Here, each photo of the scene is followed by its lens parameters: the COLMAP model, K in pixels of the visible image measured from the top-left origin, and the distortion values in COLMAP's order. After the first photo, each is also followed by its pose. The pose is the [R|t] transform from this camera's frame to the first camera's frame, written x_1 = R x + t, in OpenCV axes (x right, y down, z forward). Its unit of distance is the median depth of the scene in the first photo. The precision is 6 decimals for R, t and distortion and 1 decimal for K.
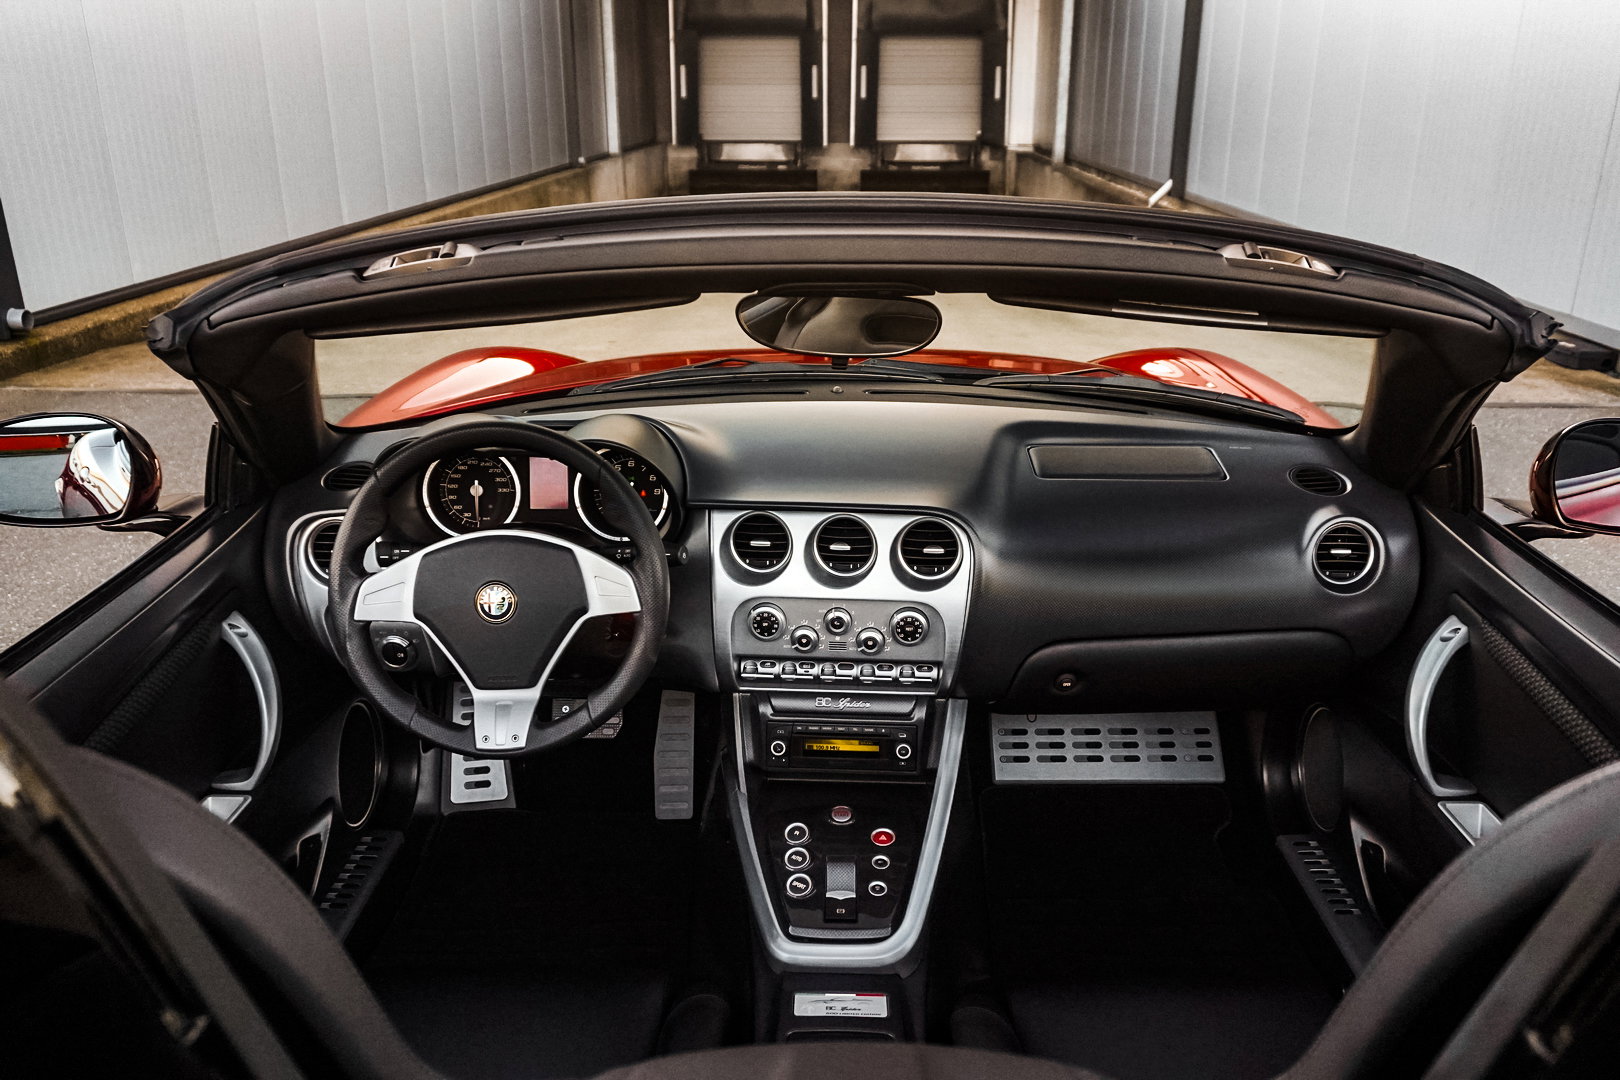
lens RADIAL K [[1336.6, 0, 818.5], [0, 1336.6, 542.5], [0, 0, 1]] dist [-0.048472, -0.006106]
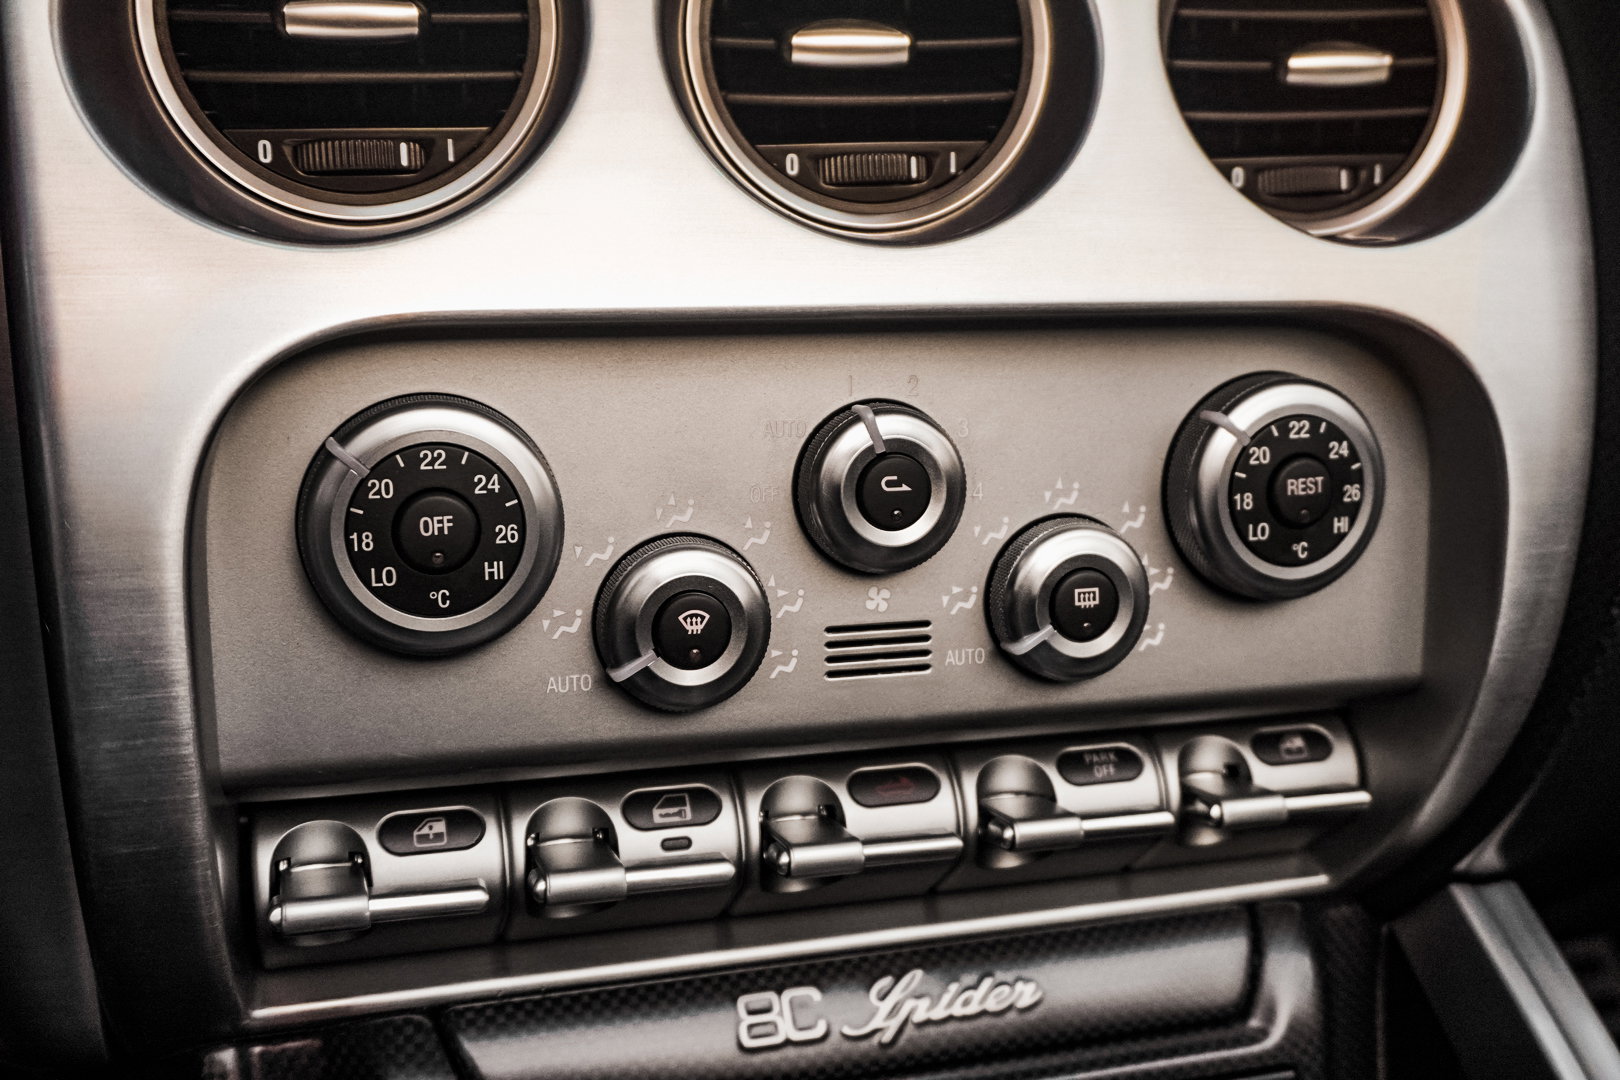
lens RADIAL K [[1709.1, 0, 806.8], [0, 1709.1, 540.5], [0, 0, 1]] dist [0.013747, 0.000000]
pose [[0.935369, -0.061465, 0.348290, -0.066341], [0.116929, 0.983149, -0.140521, 0.093019], [-0.333784, 0.172164, 0.926794, 0.805036]]
